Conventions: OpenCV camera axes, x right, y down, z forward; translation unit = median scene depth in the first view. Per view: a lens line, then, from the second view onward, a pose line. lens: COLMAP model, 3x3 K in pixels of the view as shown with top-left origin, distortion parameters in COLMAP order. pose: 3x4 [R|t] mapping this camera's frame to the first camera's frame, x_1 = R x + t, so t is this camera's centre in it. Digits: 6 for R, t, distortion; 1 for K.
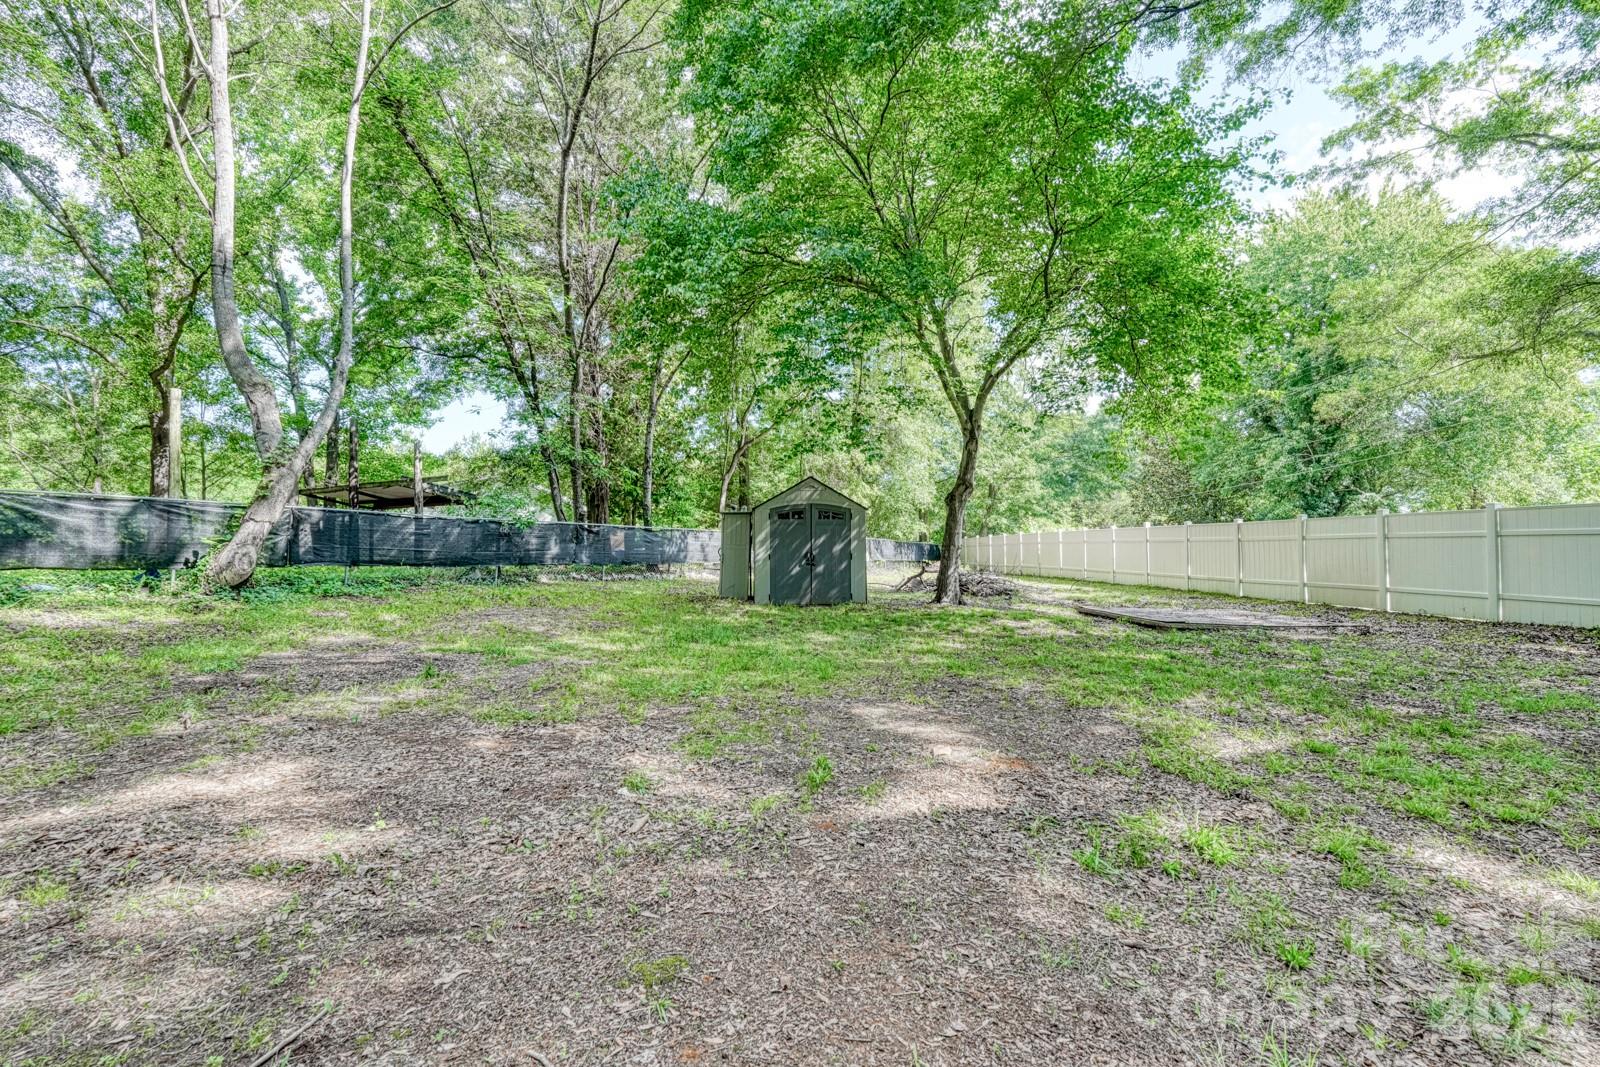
lens RADIAL K [[704.3, 0, 802.2], [0, 704.3, 538.5], [0, 0, 1]] dist [-0.000394, 0.000144]
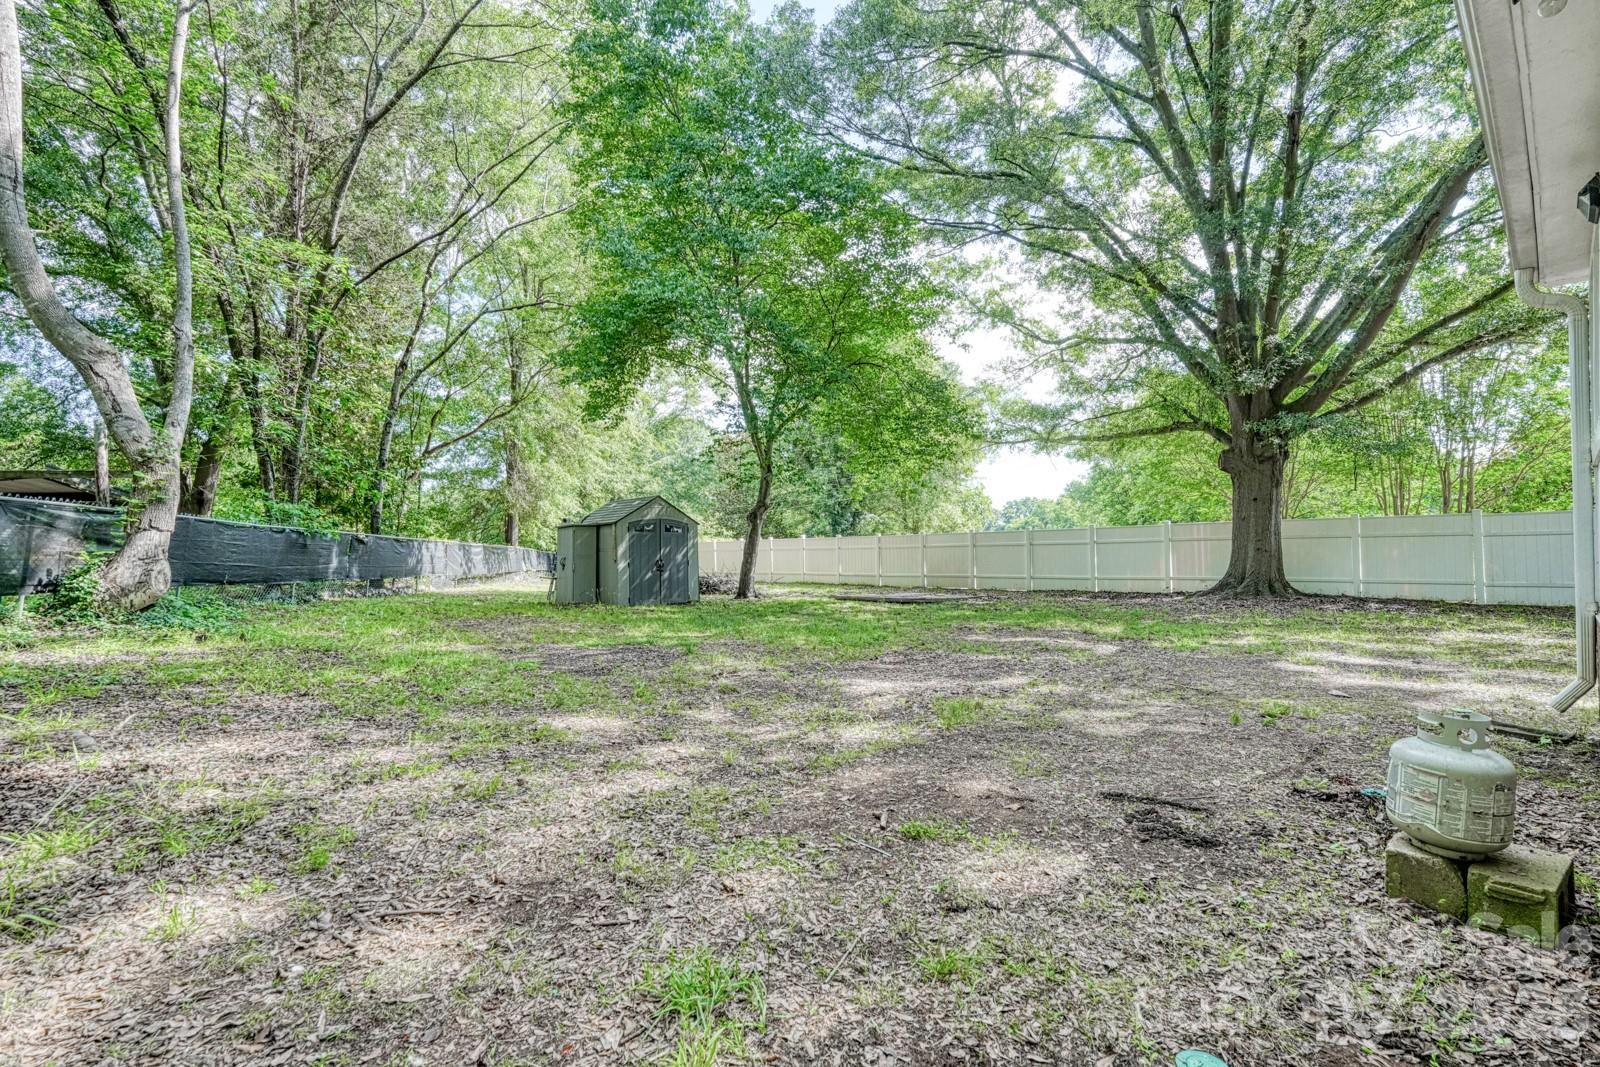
lens RADIAL K [[704.3, 0, 802.2], [0, 704.3, 538.5], [0, 0, 1]] dist [-0.000394, 0.000144]
pose [[0.779598, 0.003110, 0.626272, -0.527523], [0.005554, 0.999914, -0.011879, -0.001050], [-0.626255, 0.012739, 0.779514, -0.055000]]
